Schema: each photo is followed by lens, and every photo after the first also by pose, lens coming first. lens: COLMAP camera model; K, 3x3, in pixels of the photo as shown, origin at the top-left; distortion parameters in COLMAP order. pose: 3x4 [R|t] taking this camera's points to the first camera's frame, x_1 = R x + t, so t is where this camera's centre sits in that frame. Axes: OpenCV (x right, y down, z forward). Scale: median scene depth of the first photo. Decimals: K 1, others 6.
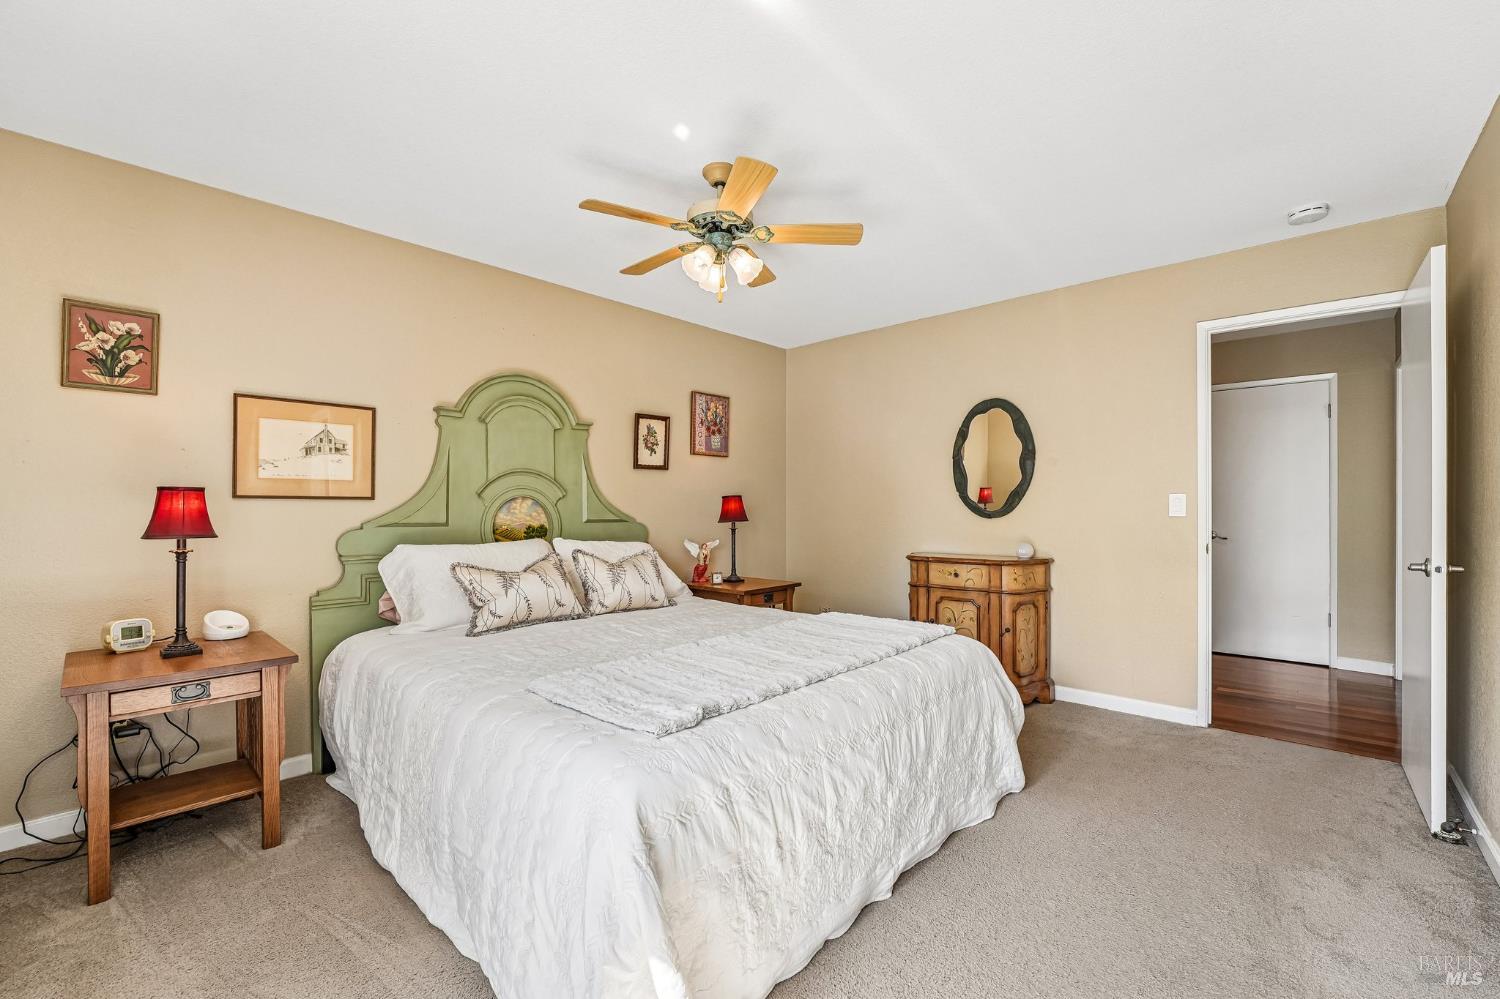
lens RADIAL K [[618.2, 0, 750.0], [0, 618.2, 499.5], [0, 0, 1]] dist [-0.000180, -0.000009]
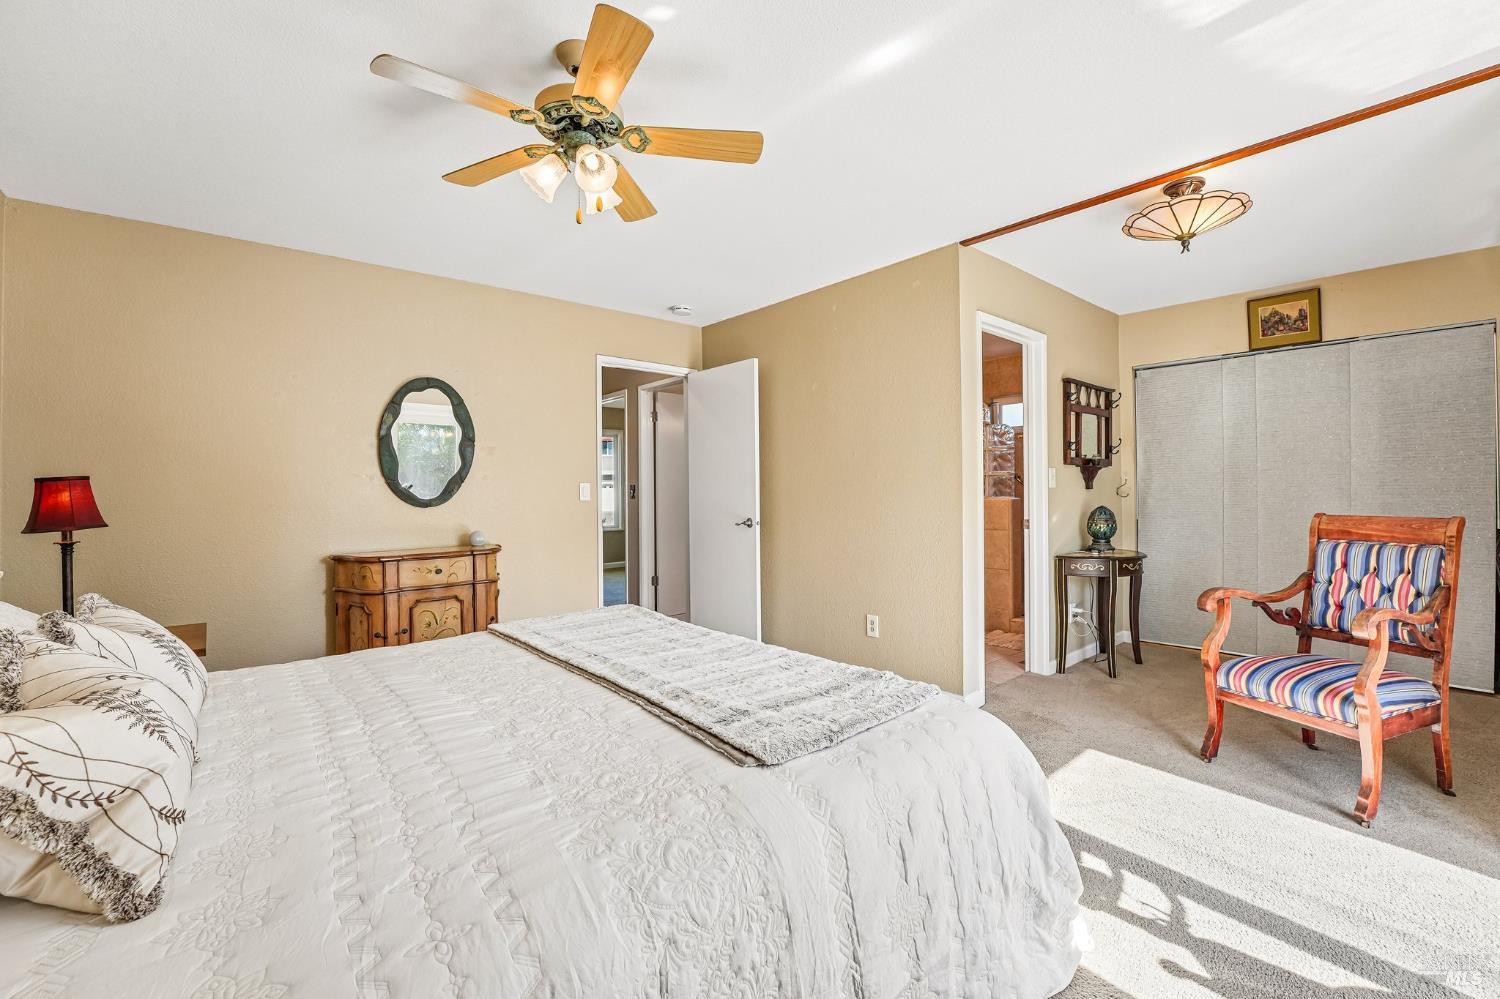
lens RADIAL K [[608.7, 0, 749.9], [0, 608.7, 482.1], [0, 0, 1]] dist [-0.000653, -0.000065]
pose [[0.155034, 0.014361, 0.987805, -0.446374], [-0.000131, 0.999895, -0.014516, 0.006144], [-0.987909, 0.002121, 0.155020, 0.406179]]
